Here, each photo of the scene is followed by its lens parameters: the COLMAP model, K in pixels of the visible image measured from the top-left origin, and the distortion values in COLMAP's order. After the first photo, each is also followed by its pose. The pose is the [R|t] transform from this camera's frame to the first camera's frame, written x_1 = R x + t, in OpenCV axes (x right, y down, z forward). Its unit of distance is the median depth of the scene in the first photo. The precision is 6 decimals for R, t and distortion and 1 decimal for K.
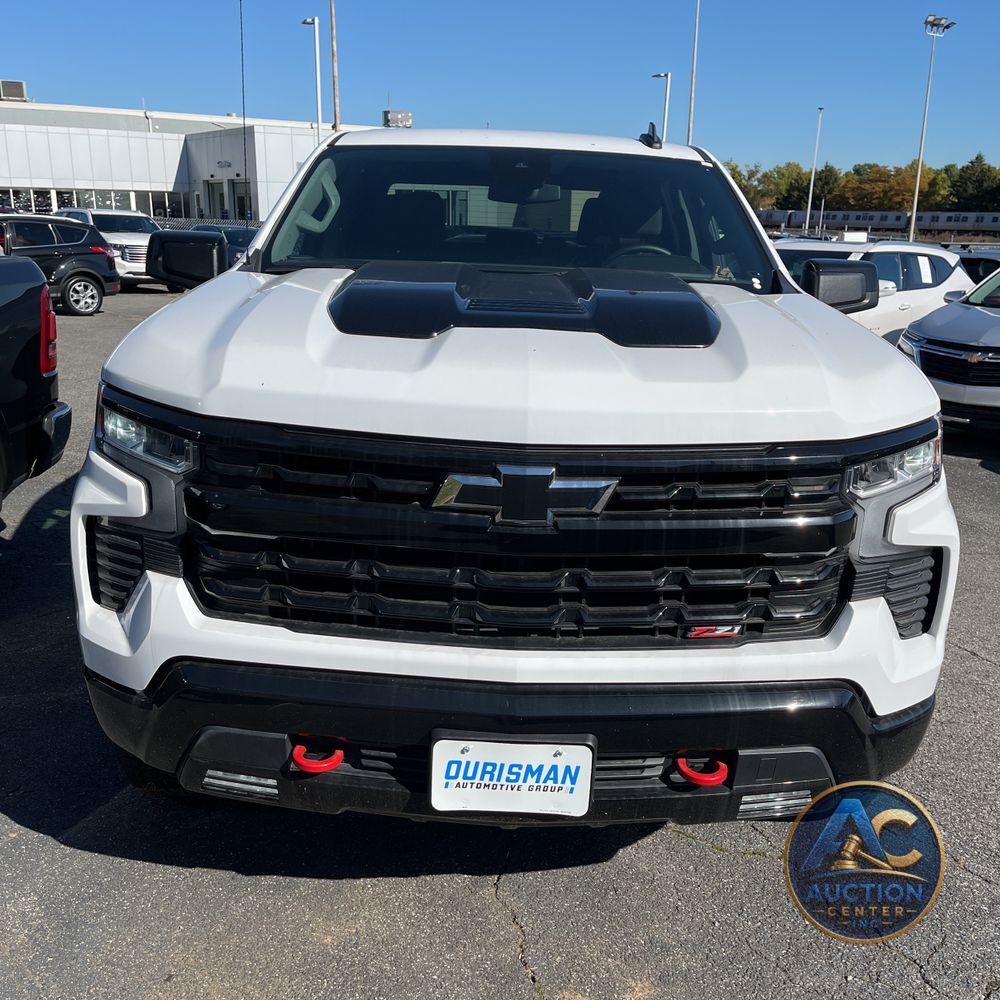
lens RADIAL K [[1017.5, 0, 506.1], [0, 1017.5, 498.7], [0, 0, 1]] dist [0.028296, -0.014128]
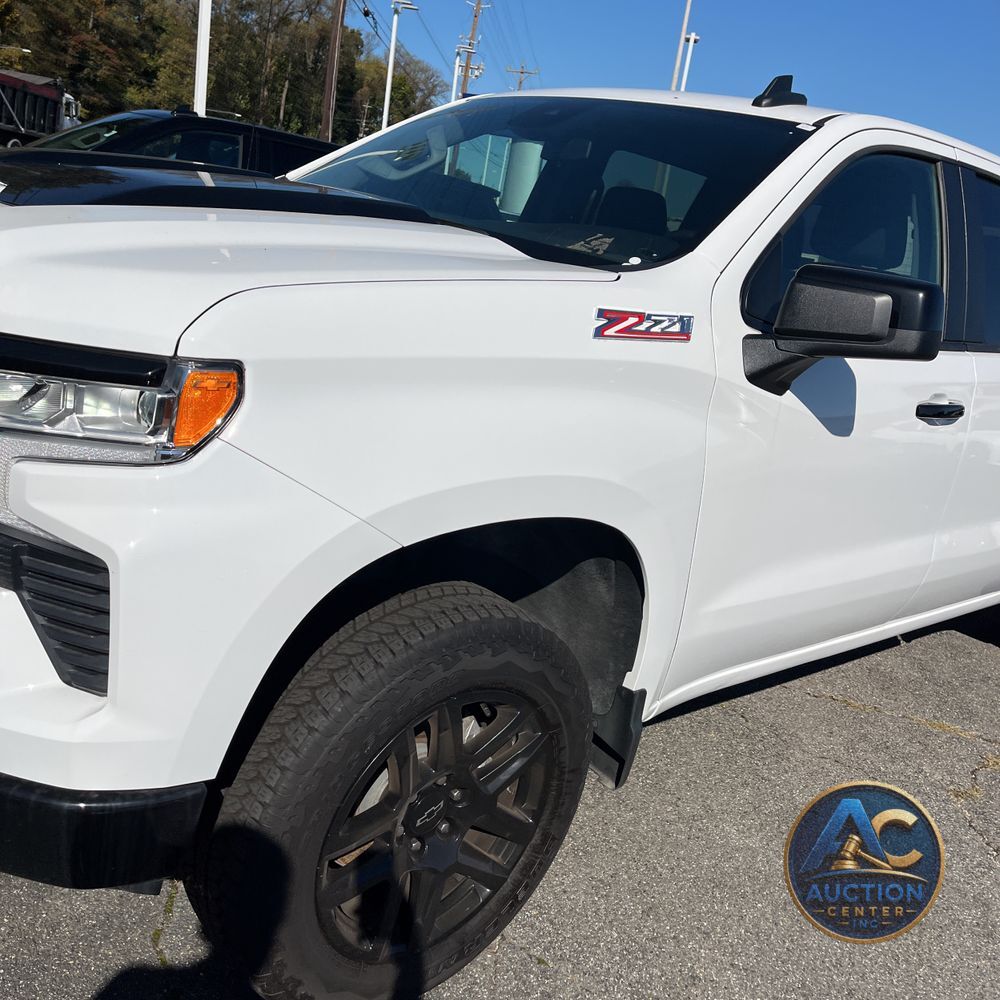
lens RADIAL K [[1017.5, 0, 506.1], [0, 1017.5, 498.7], [0, 0, 1]] dist [0.028296, -0.014128]
pose [[0.655878, 0.274728, -0.703100, 1.071125], [-0.338786, 0.939477, 0.051057, -0.108463], [0.674572, 0.204714, 0.709256, 0.759110]]
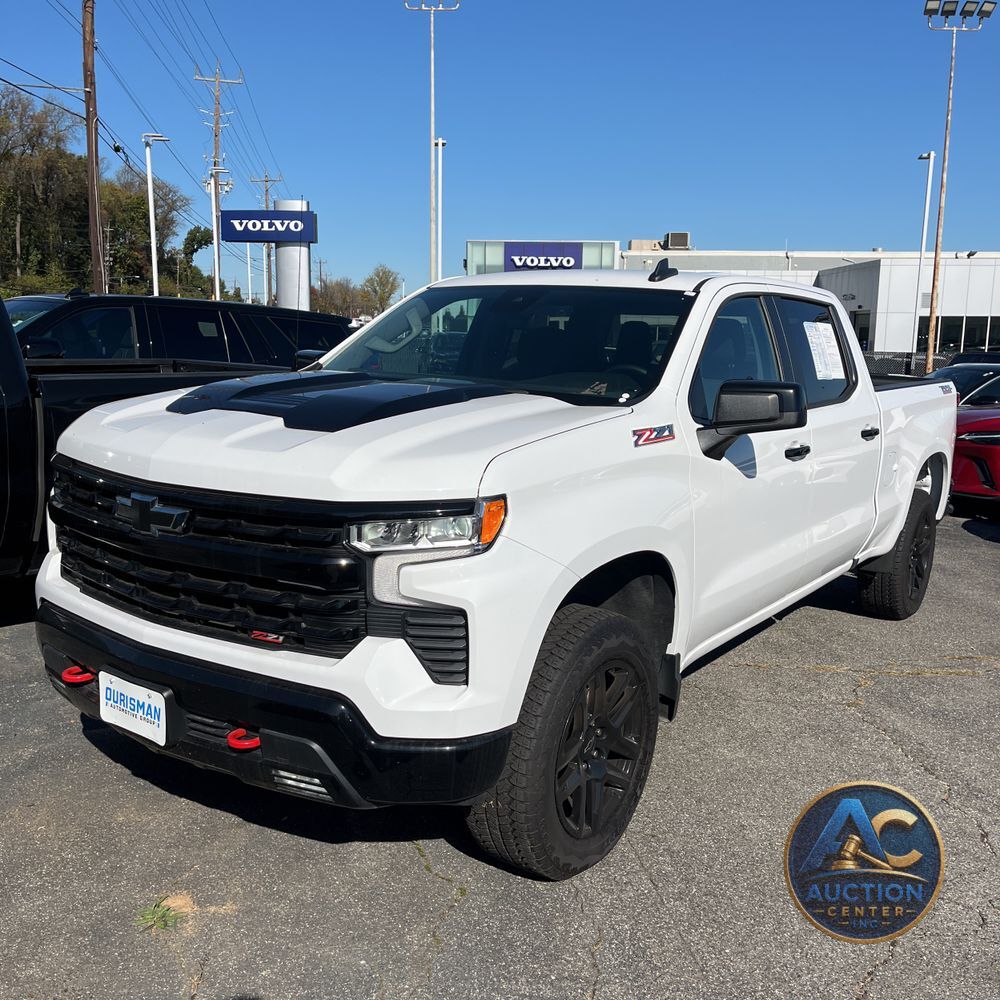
lens RADIAL K [[1014.7, 0, 500.0], [0, 1014.7, 500.0], [0, 0, 1]] dist [0.039167, -0.018281]
pose [[0.809370, 0.089547, -0.580432, 1.197463], [-0.158899, 0.984836, -0.069637, -0.002467], [0.565395, 0.148592, 0.811325, 0.057950]]
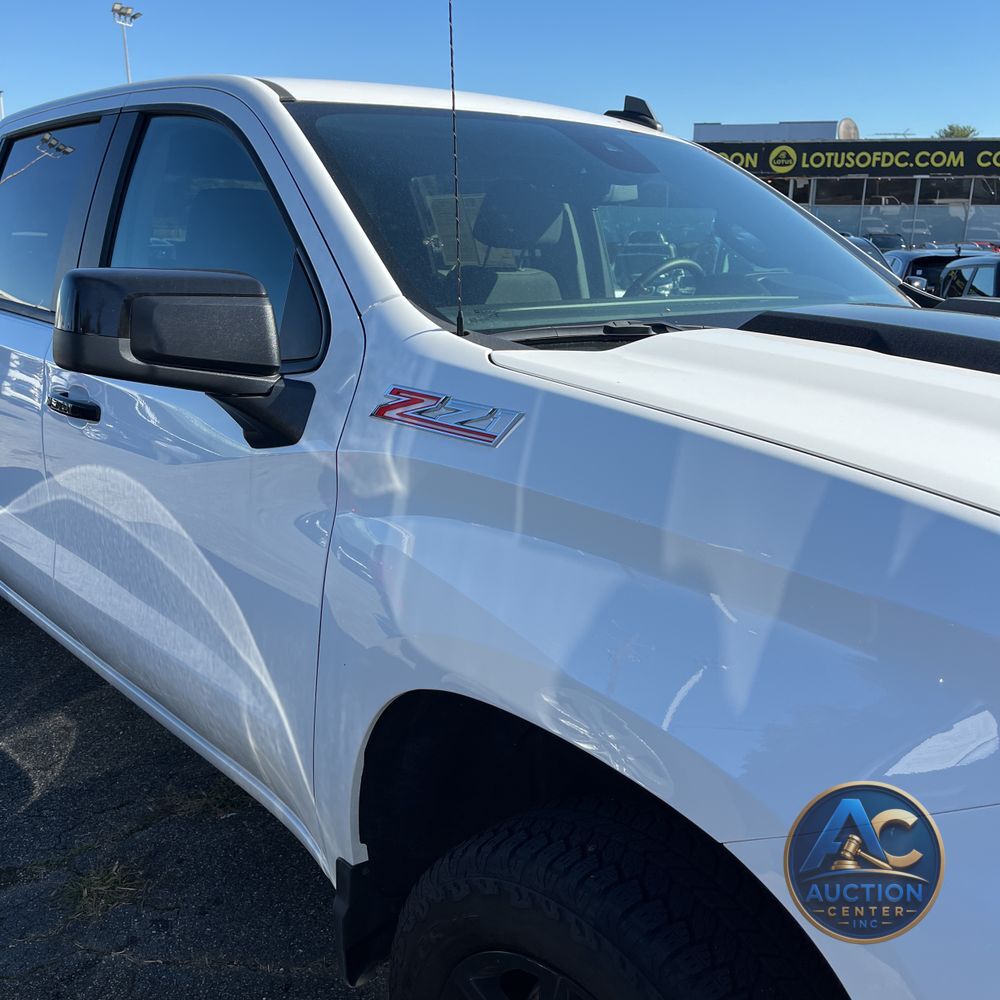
lens RADIAL K [[1014.7, 0, 500.0], [0, 1014.7, 500.0], [0, 0, 1]] dist [0.039167, -0.018281]
pose [[0.744516, -0.190371, 0.639886, -0.850914], [0.184068, 0.979865, 0.077351, -0.274465], [-0.641727, 0.060194, 0.764567, 0.909025]]
